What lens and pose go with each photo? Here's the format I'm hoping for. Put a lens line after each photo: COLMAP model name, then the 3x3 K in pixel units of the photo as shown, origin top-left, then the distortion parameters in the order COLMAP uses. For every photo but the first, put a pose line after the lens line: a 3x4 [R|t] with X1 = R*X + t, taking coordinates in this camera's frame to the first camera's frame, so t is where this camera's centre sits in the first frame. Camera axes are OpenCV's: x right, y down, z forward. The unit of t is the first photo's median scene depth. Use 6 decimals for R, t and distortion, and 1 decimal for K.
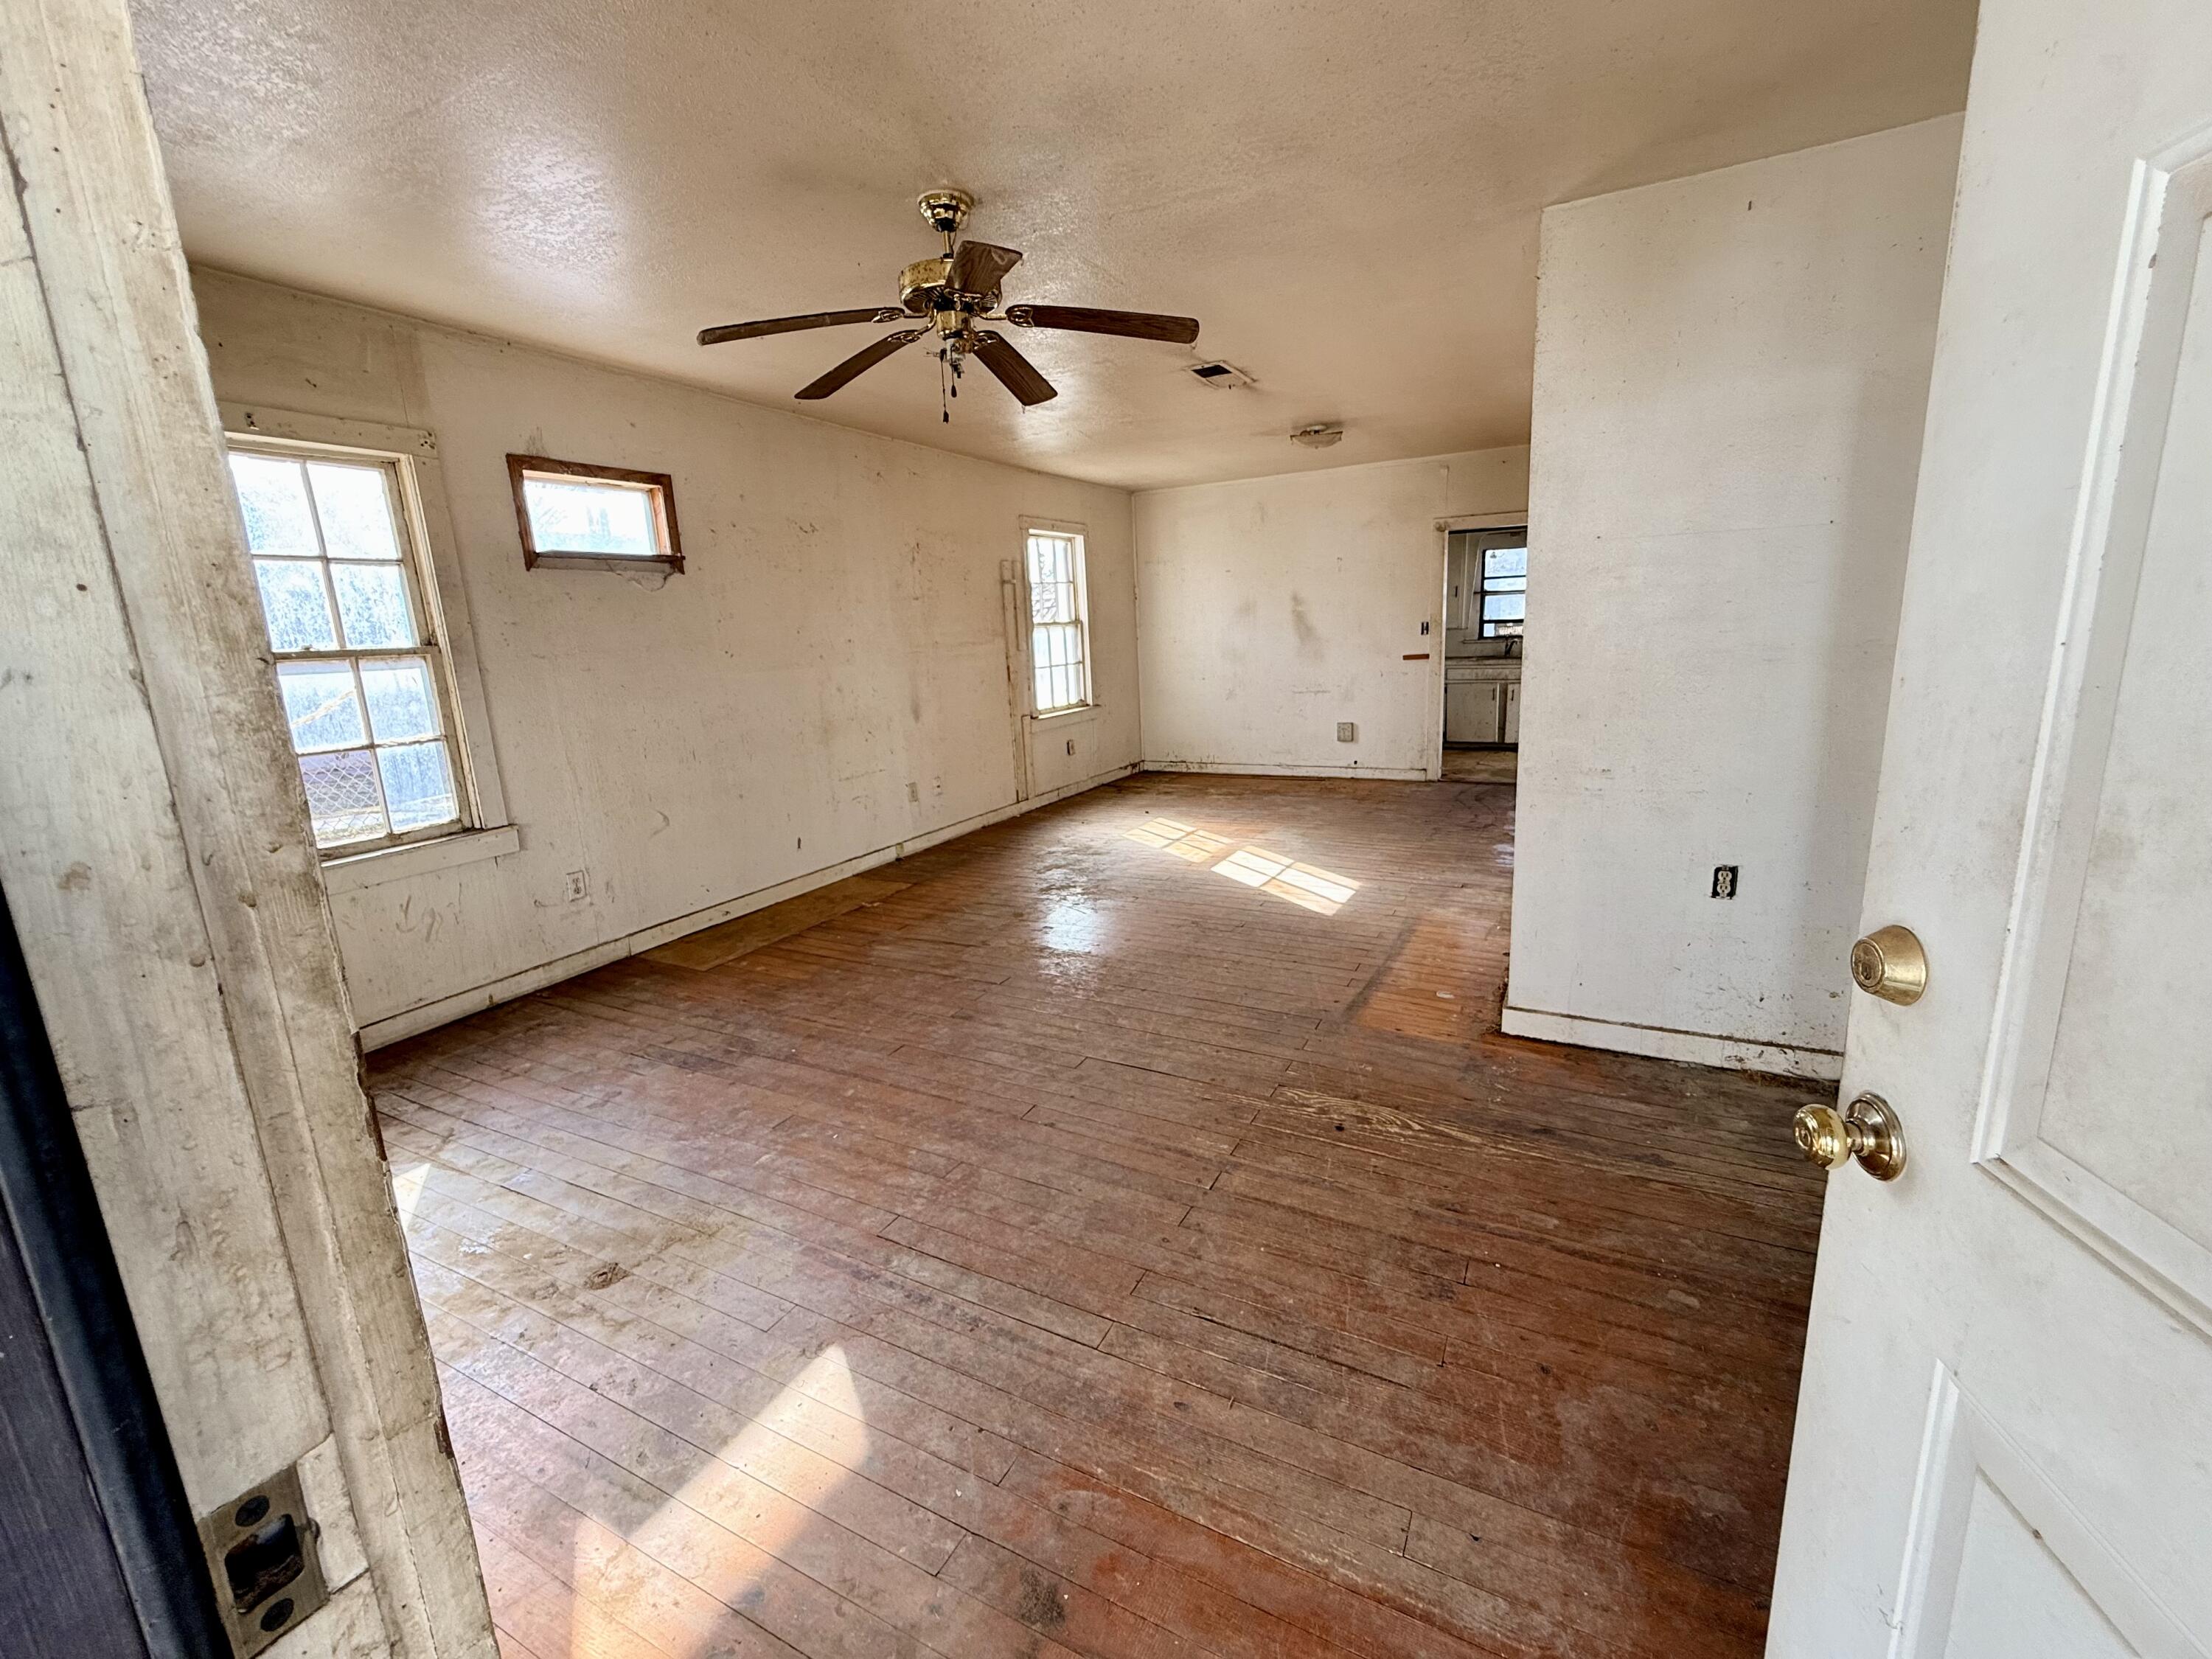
lens RADIAL K [[929.5, 0, 1111.1], [0, 929.5, 825.5], [0, 0, 1]] dist [-0.000012, 0.000439]
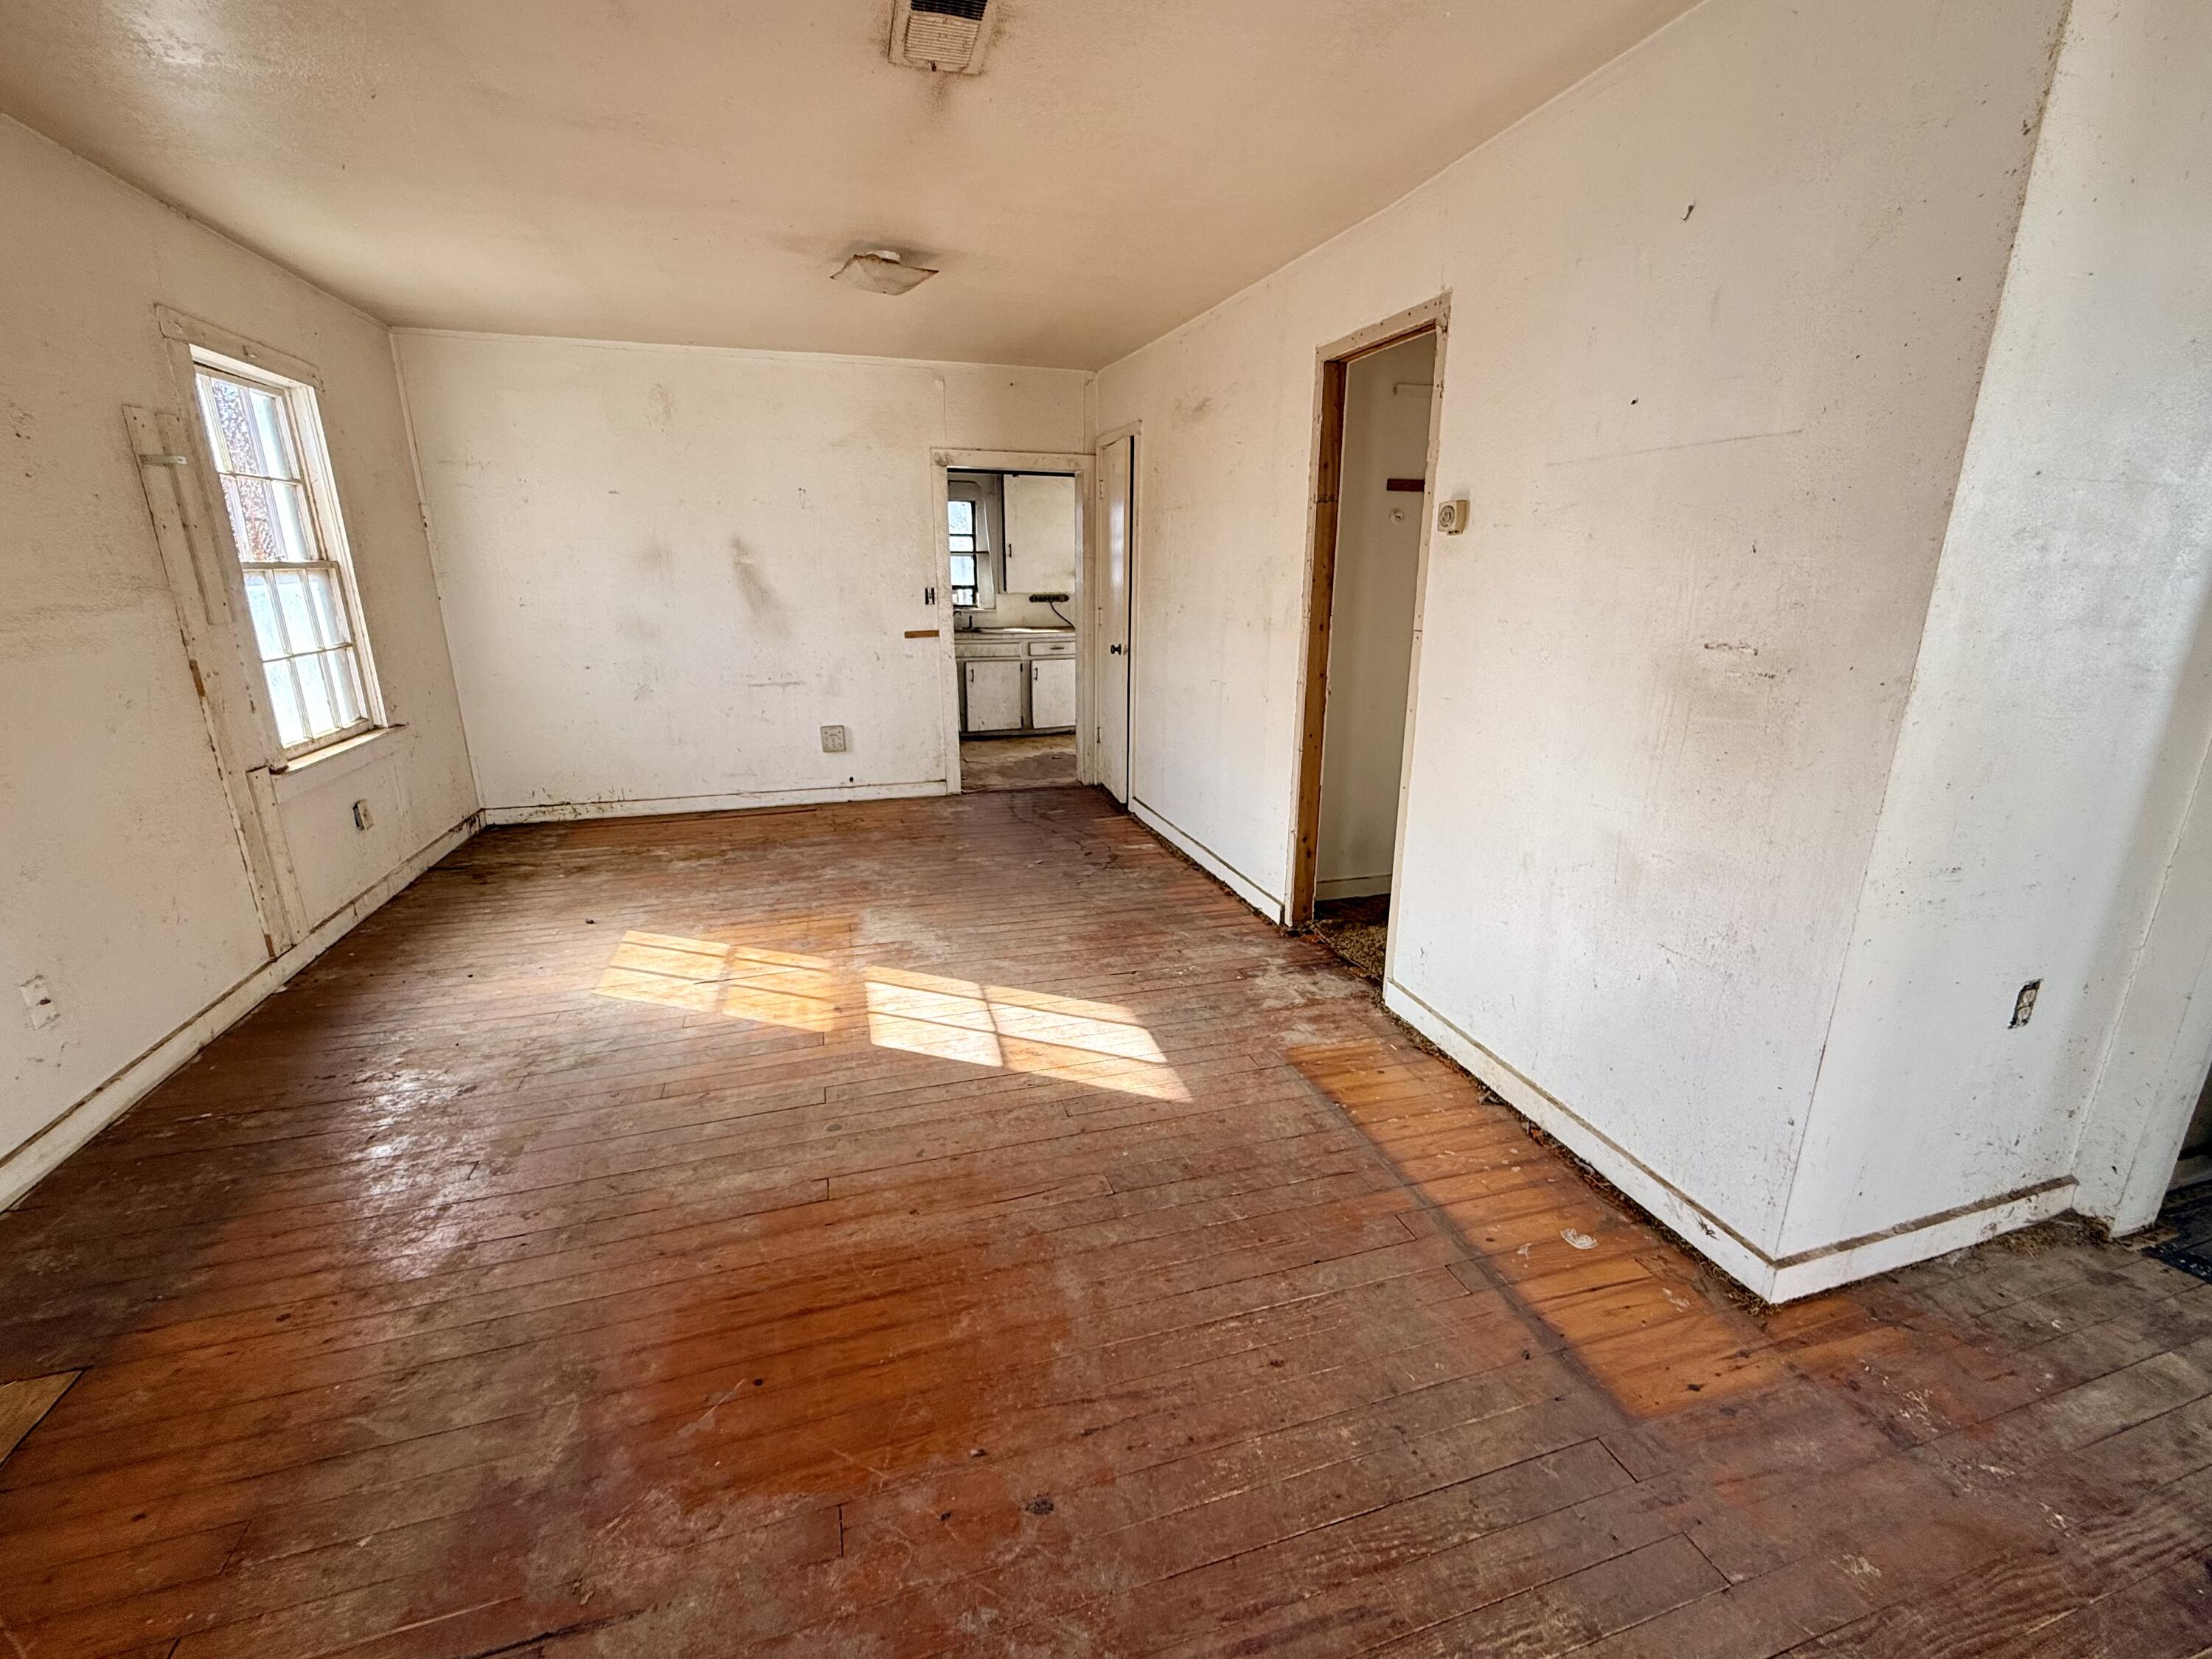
lens RADIAL K [[929.5, 0, 1103.1], [0, 929.5, 825.0], [0, 0, 1]] dist [-0.000012, 0.000439]
pose [[0.711723, -0.143408, 0.687666, -0.114947], [0.114229, 0.989537, 0.088135, -0.084455], [-0.693111, 0.015823, 0.720657, 0.388729]]
